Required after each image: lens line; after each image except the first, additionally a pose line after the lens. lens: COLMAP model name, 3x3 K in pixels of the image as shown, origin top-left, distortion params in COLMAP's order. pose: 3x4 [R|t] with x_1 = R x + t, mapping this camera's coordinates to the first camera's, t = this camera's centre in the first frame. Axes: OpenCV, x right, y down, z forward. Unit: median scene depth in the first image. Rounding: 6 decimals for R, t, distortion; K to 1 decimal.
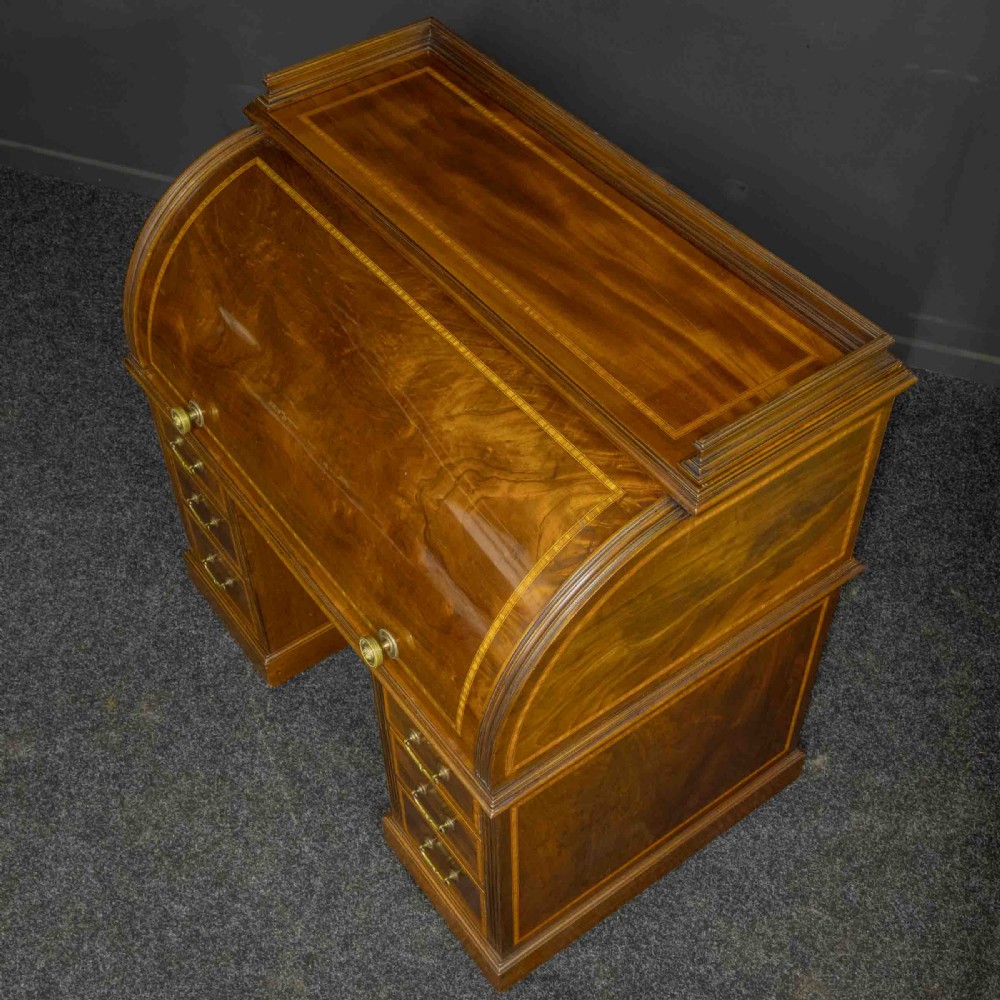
lens RADIAL K [[1282.8, 0, 500.0], [0, 1282.8, 500.0], [0, 0, 1]] dist [-0.013593, 0.027712]
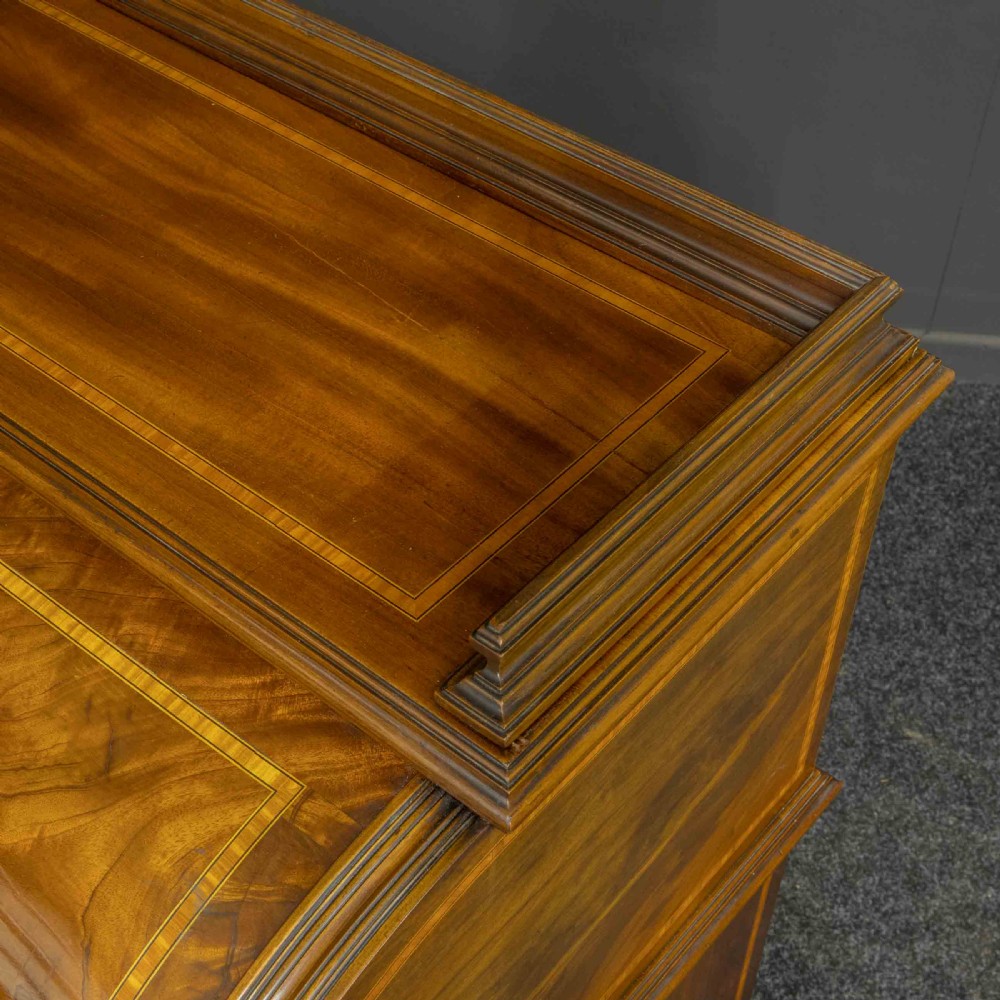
lens RADIAL K [[1589.6, 0, 495.5], [0, 1589.6, 405.6], [0, 0, 1]] dist [-0.039704, 0.058965]
pose [[0.967348, -0.136355, 0.213648, 0.064805], [0.158687, 0.983122, -0.091043, -0.059435], [-0.197628, 0.121973, 0.972659, 0.509737]]
